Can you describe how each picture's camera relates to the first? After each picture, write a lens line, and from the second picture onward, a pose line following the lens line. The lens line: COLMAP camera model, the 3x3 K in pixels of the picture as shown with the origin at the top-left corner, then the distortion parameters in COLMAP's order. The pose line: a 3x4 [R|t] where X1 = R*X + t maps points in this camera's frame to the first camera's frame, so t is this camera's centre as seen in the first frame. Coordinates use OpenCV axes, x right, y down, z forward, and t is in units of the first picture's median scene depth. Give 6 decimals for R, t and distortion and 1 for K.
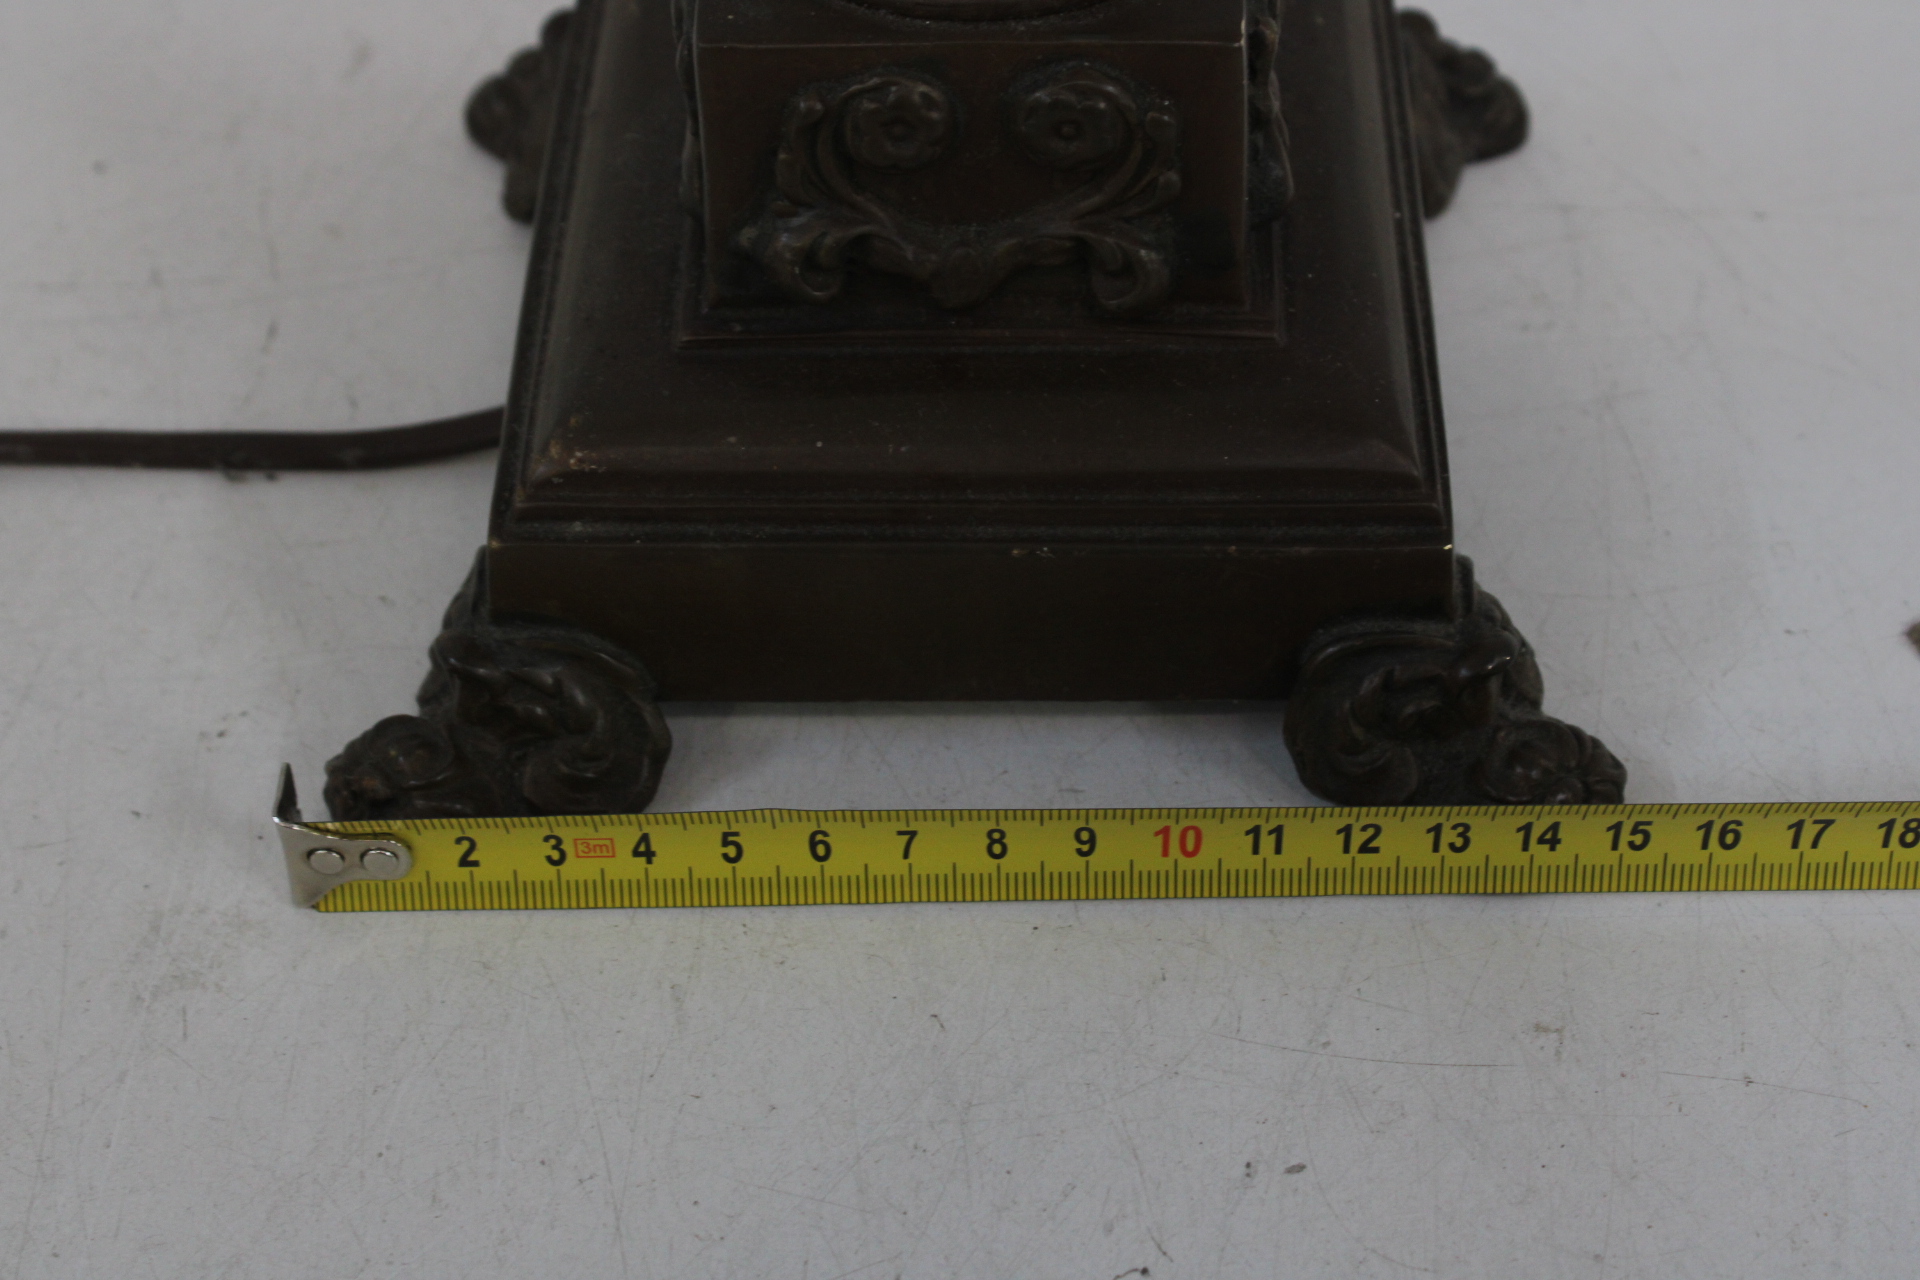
lens RADIAL K [[3199.0, 0, 960.0], [0, 3199.0, 640.0], [0, 0, 1]] dist [-0.027692, -0.038978]
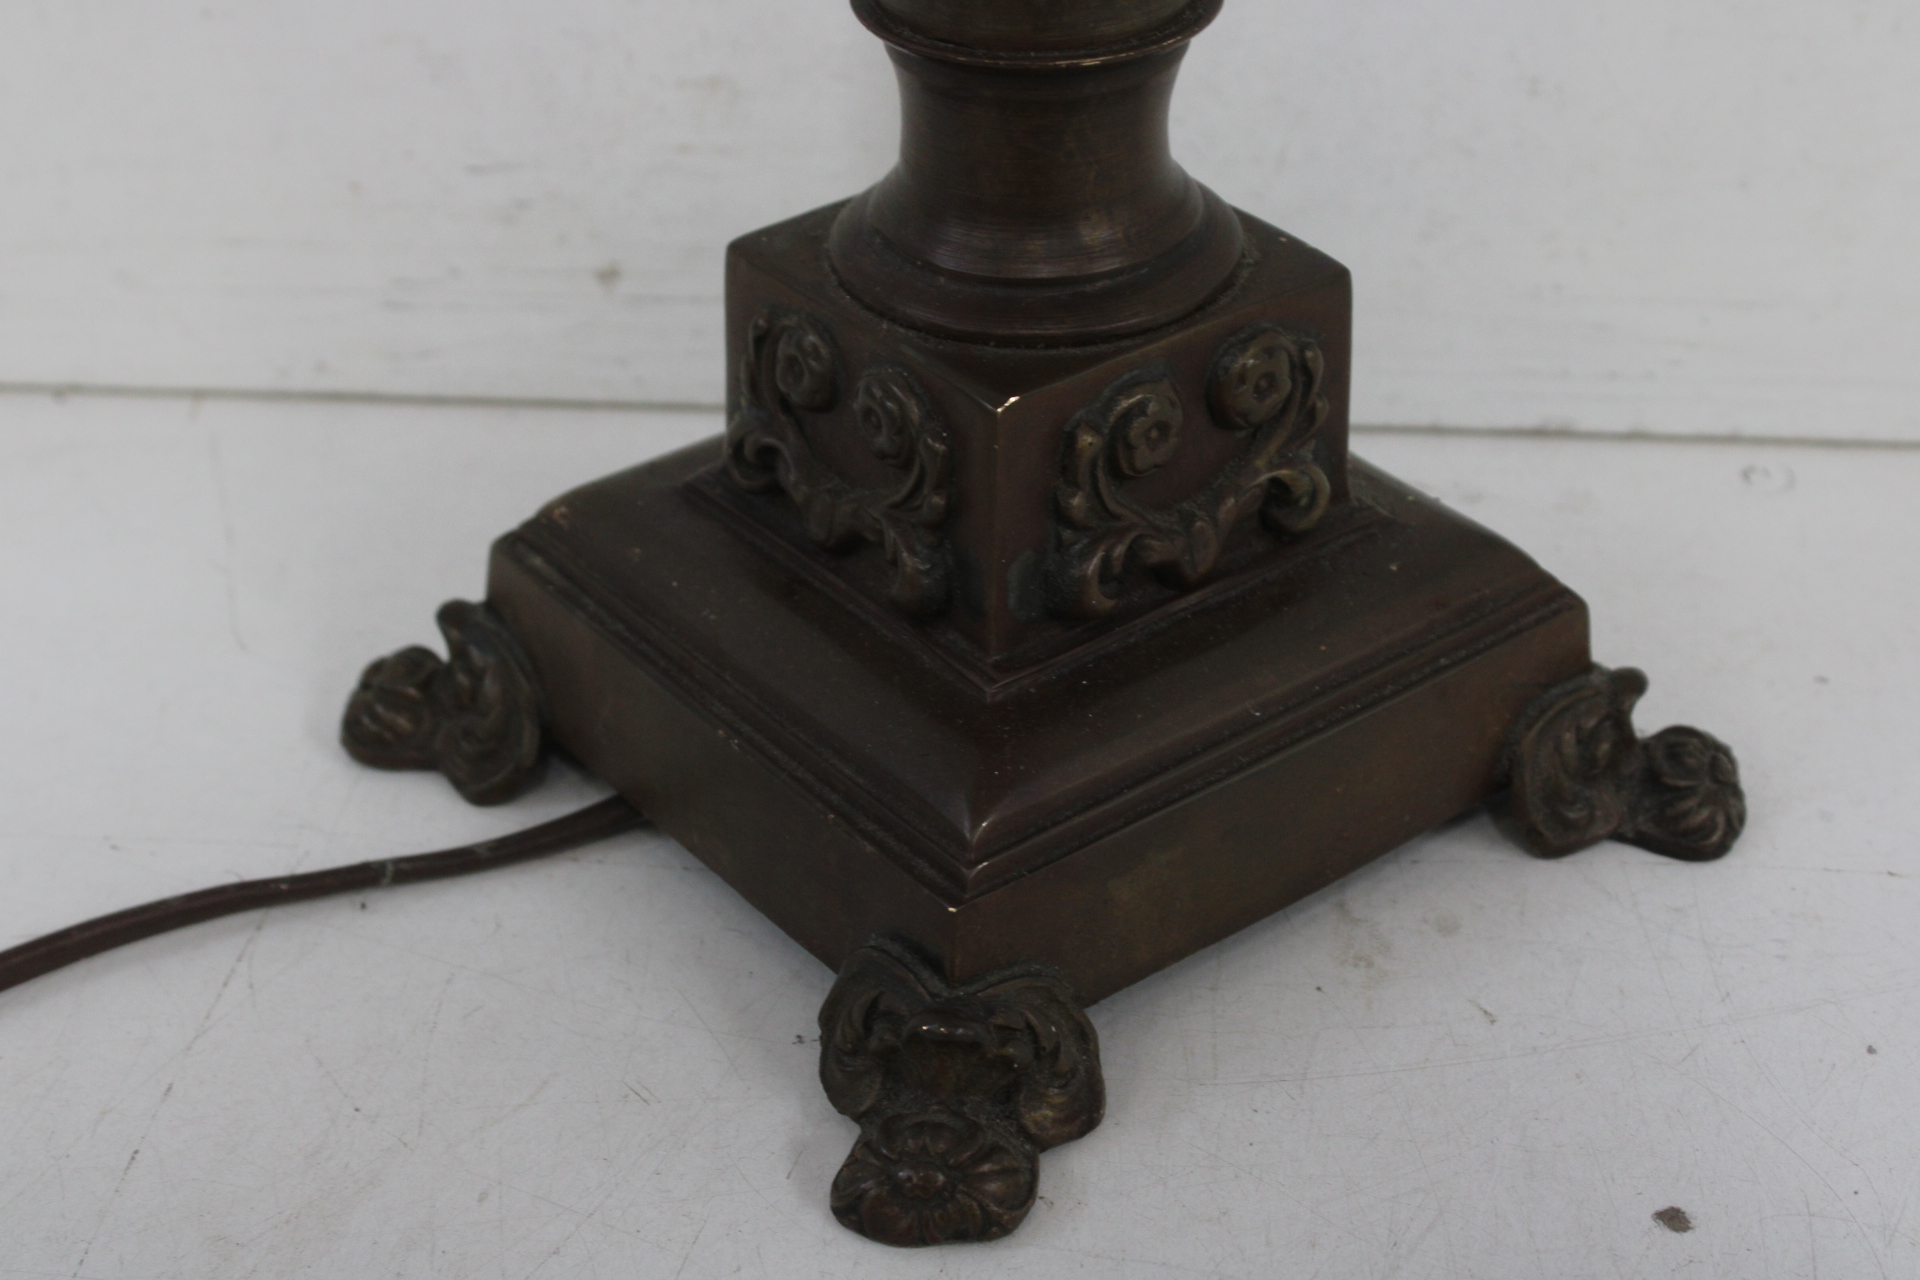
lens RADIAL K [[3199.0, 0, 960.0], [0, 3199.0, 640.0], [0, 0, 1]] dist [-0.027692, -0.038978]
pose [[0.565938, 0.402289, -0.719638, 0.897284], [-0.564440, 0.825289, 0.017463, -0.125362], [0.600935, 0.396309, 0.694130, 0.223297]]
